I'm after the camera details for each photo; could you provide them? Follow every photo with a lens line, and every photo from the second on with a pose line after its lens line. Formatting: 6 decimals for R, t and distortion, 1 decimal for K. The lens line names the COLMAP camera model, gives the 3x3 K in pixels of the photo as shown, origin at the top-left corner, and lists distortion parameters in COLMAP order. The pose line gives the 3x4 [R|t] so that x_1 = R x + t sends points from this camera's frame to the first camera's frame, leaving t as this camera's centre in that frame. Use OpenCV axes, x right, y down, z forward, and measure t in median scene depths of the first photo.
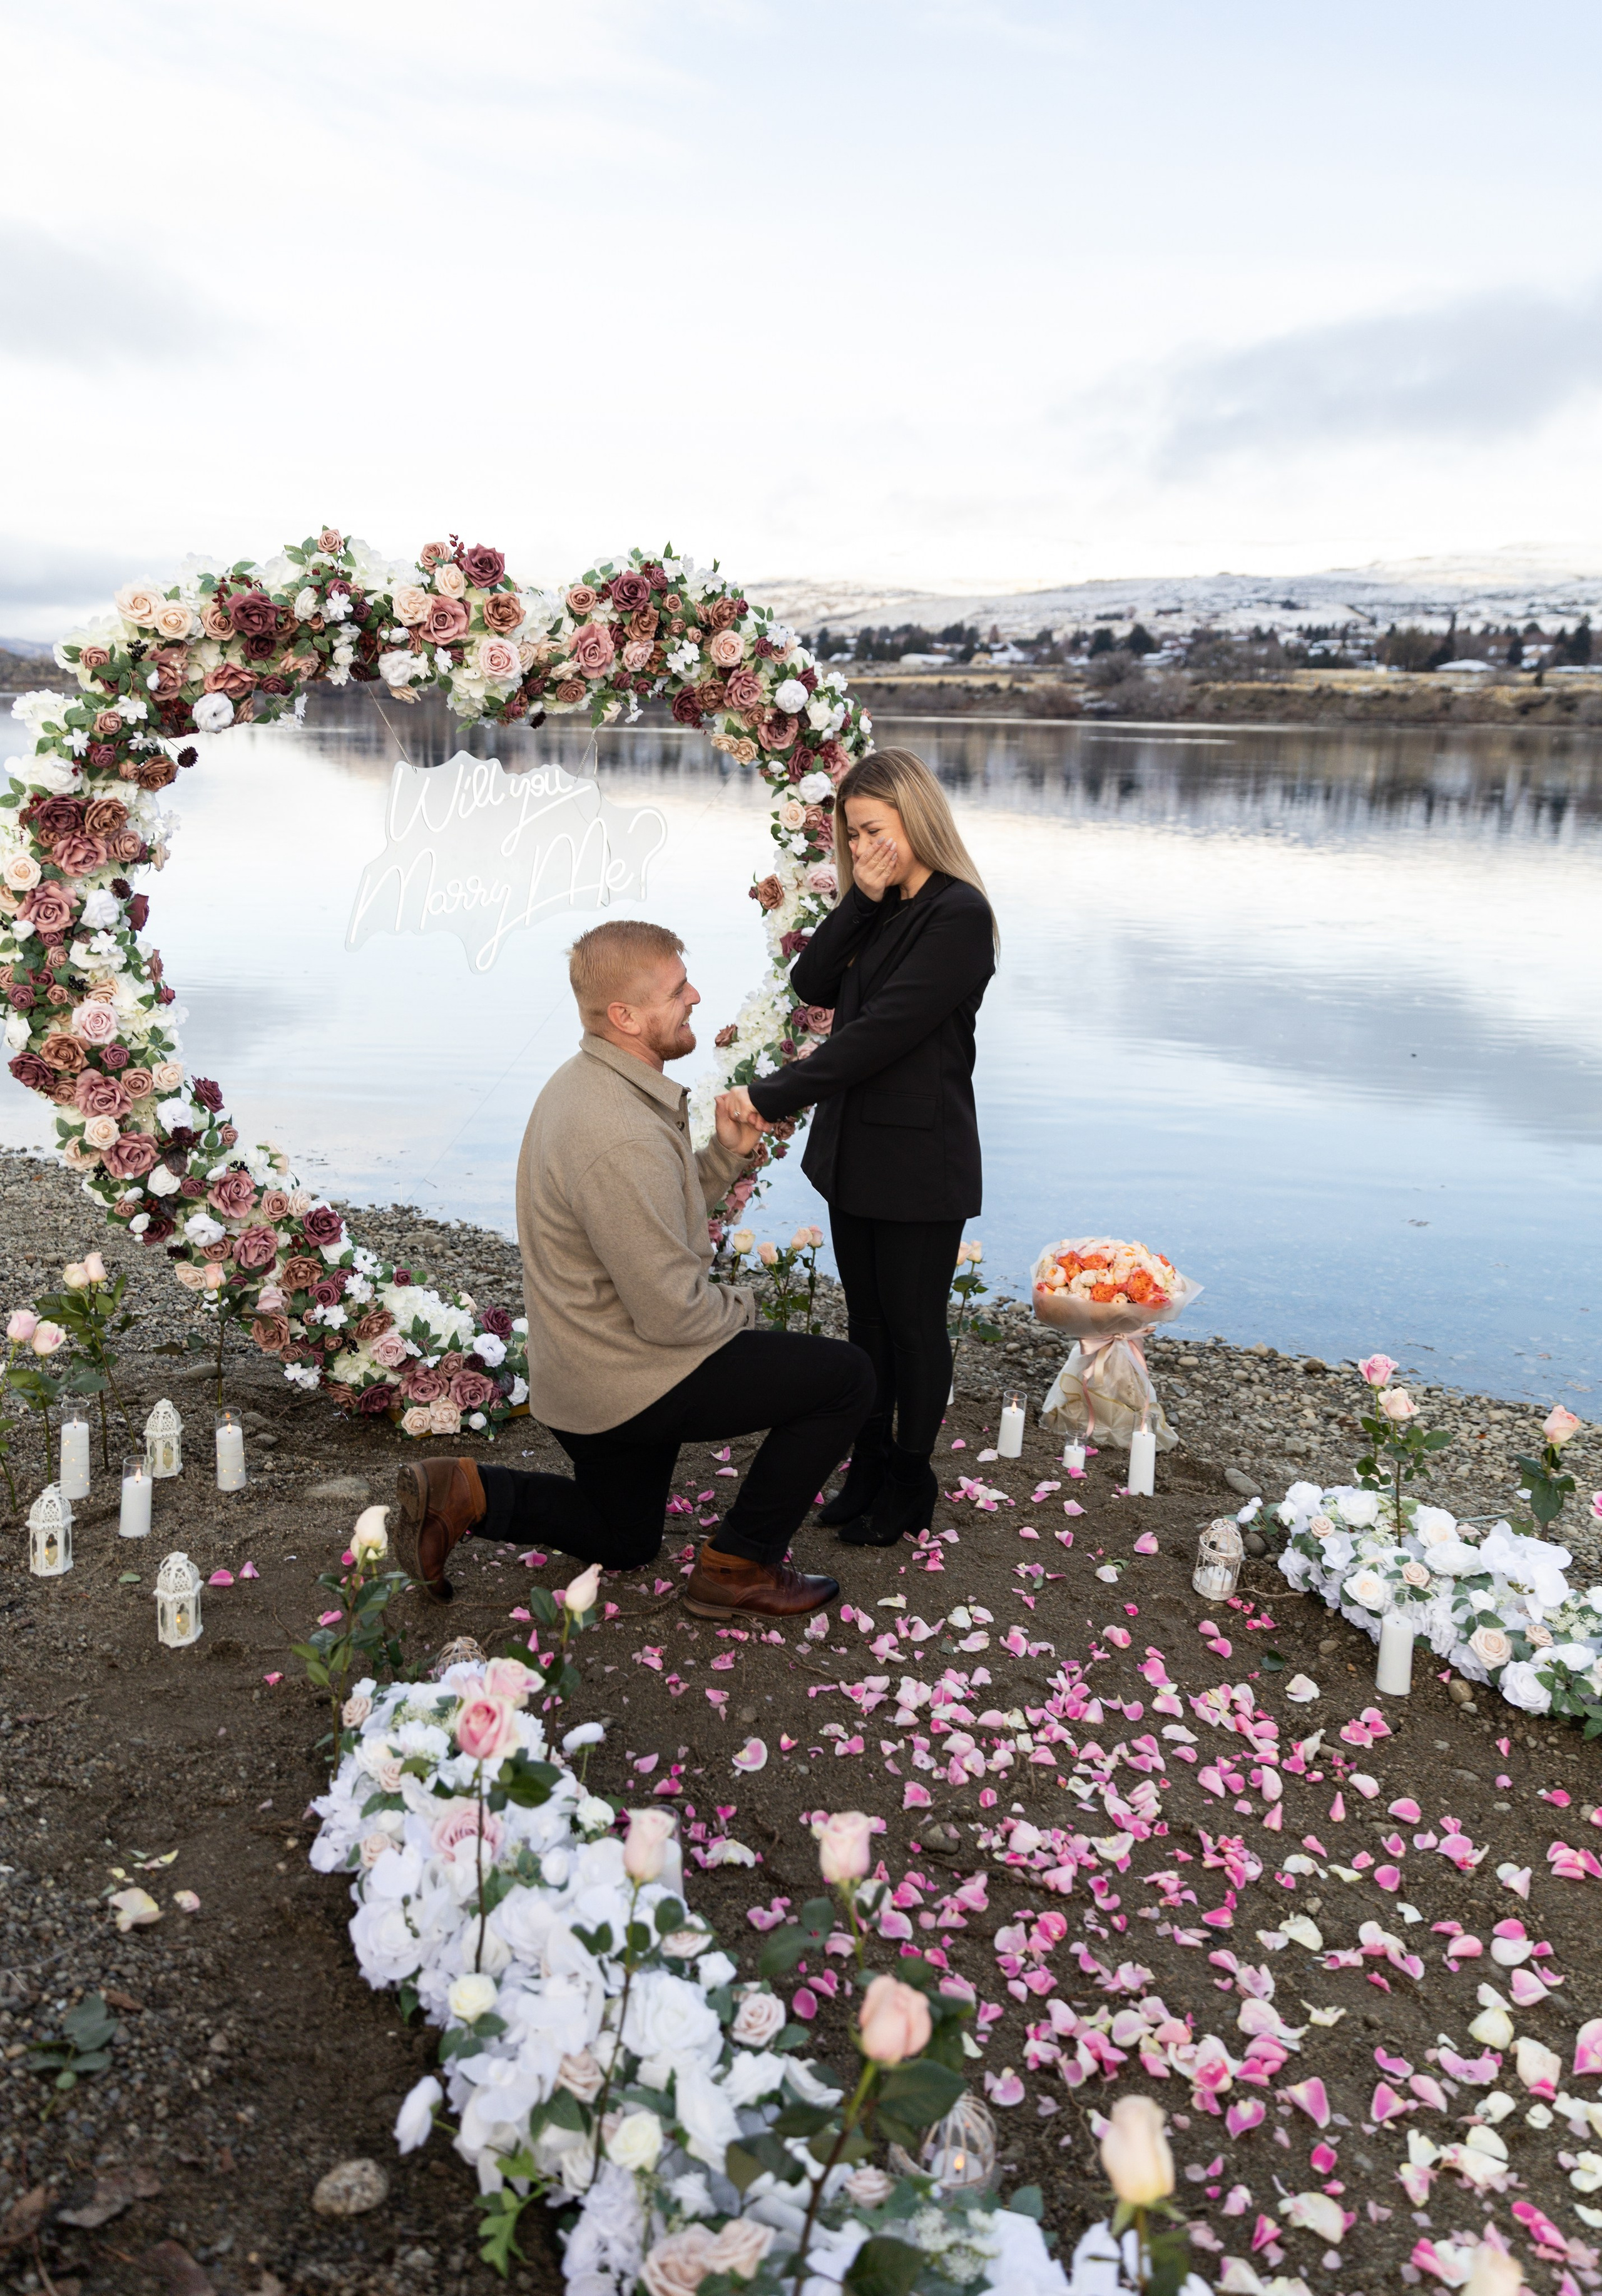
lens RADIAL K [[1570.3, 0, 801.0], [0, 1570.3, 1148.0], [0, 0, 1]] dist [0.018909, -0.000648]
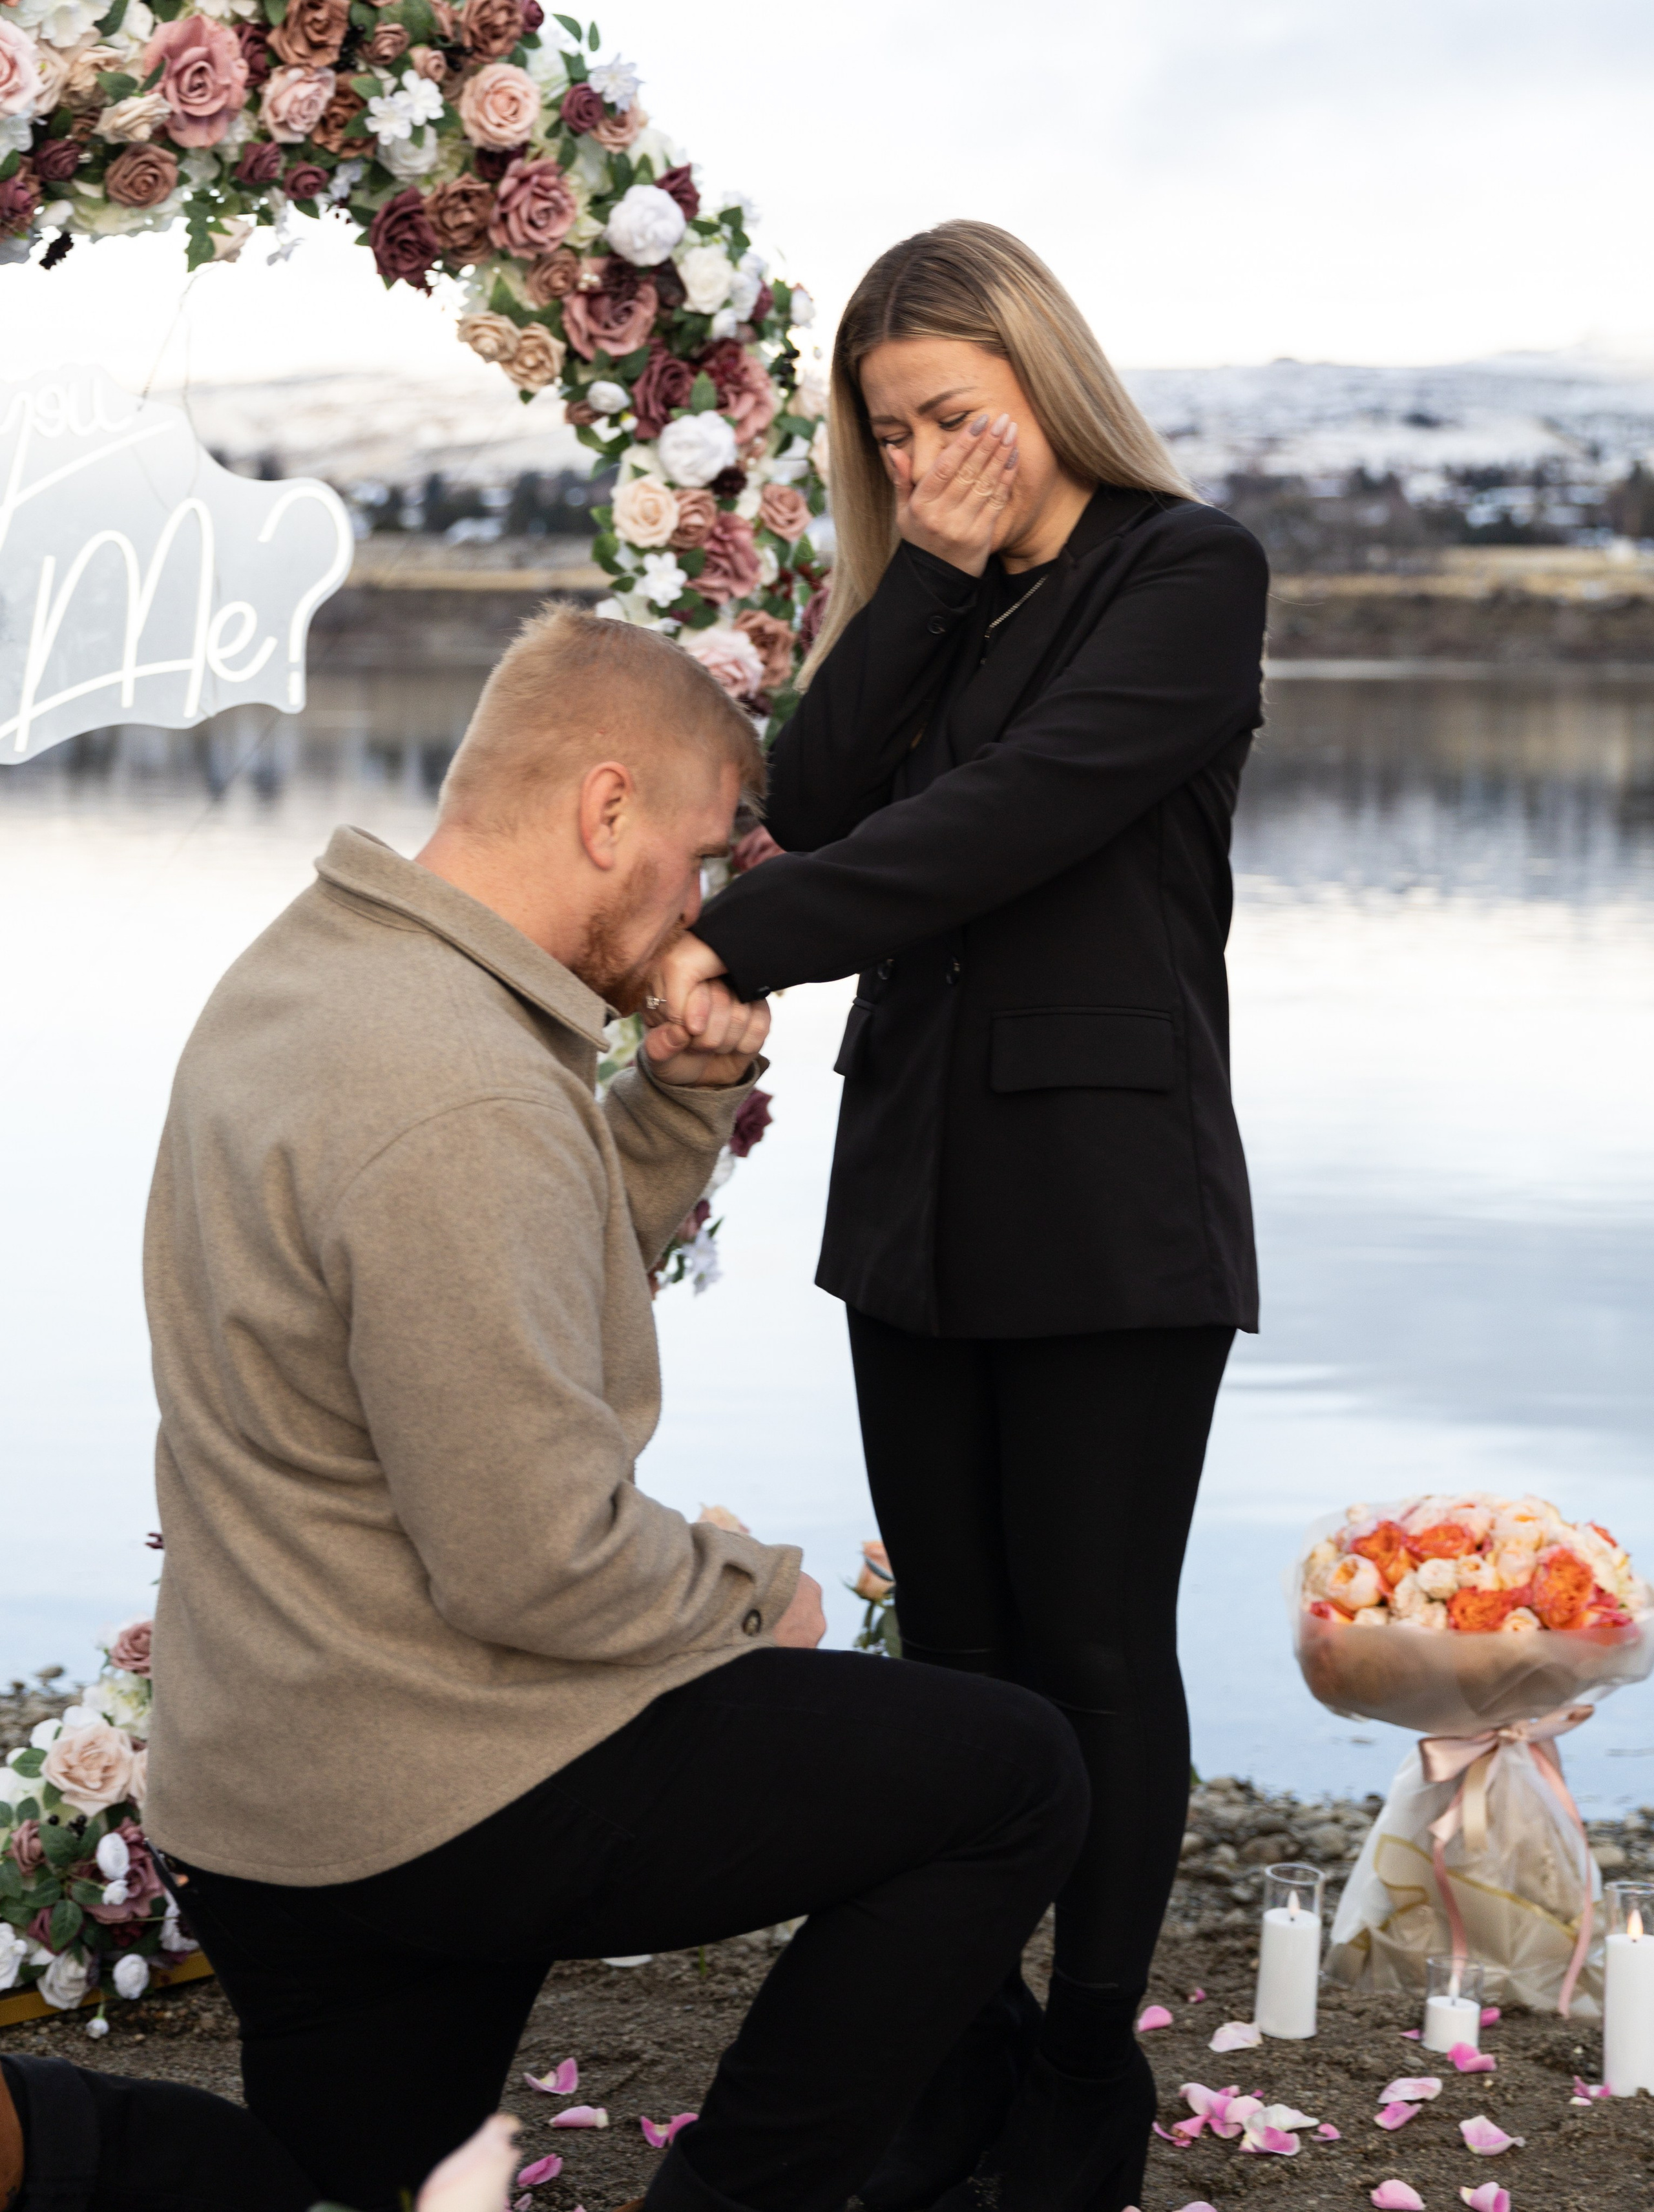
lens RADIAL K [[3583.1, 0, 821.8], [0, 3583.1, 1017.7], [0, 0, 1]] dist [-0.007266, 0.055154]
pose [[0.991664, -0.029032, 0.125537, -0.084966], [0.050828, 0.983418, -0.174087, 0.091634], [-0.118402, 0.179017, 0.976695, 0.088271]]
